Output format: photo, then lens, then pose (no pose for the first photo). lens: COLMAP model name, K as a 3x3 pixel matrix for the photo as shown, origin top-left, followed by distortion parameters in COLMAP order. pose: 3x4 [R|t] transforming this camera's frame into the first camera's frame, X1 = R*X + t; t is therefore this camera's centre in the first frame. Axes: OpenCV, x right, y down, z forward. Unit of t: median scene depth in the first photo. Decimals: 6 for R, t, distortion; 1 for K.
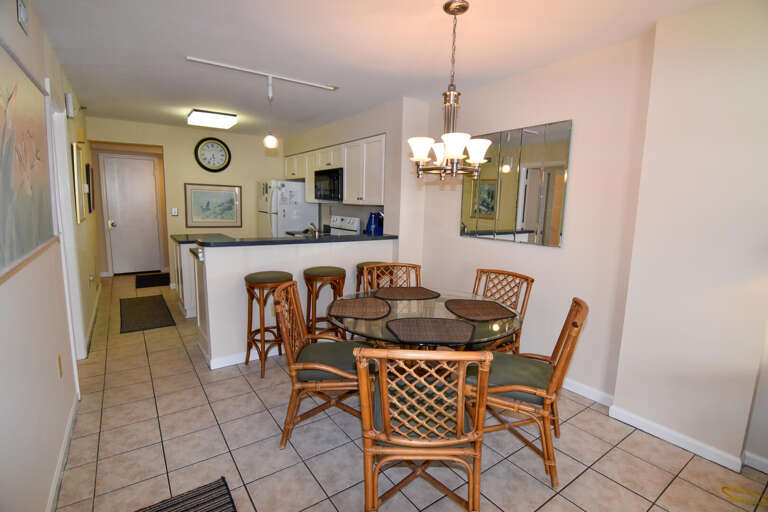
lens RADIAL K [[371.9, 0, 383.8], [0, 371.9, 255.3], [0, 0, 1]] dist [-0.011888, -0.000820]
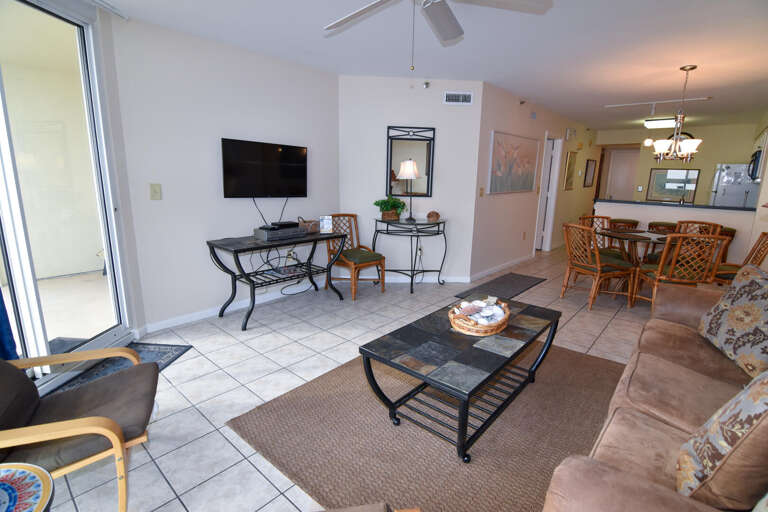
lens RADIAL K [[371.9, 0, 384.1], [0, 371.9, 256.3], [0, 0, 1]] dist [-0.011888, -0.000820]
pose [[0.229154, 0.185750, -0.955503, 0.619829], [-0.149087, 0.976739, 0.154124, 0.063079], [0.961905, 0.107134, 0.251517, -0.278246]]
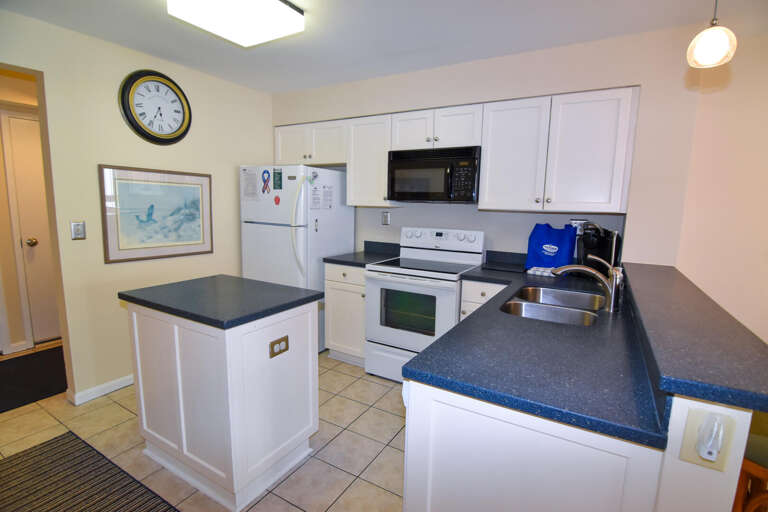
lens RADIAL K [[371.9, 0, 385.2], [0, 371.9, 256.3], [0, 0, 1]] dist [-0.011888, -0.000820]
pose [[0.907695, -0.062186, 0.414998, -0.413538], [0.061626, 0.997990, 0.014755, -0.069421], [-0.415081, 0.012182, 0.909703, 0.454983]]
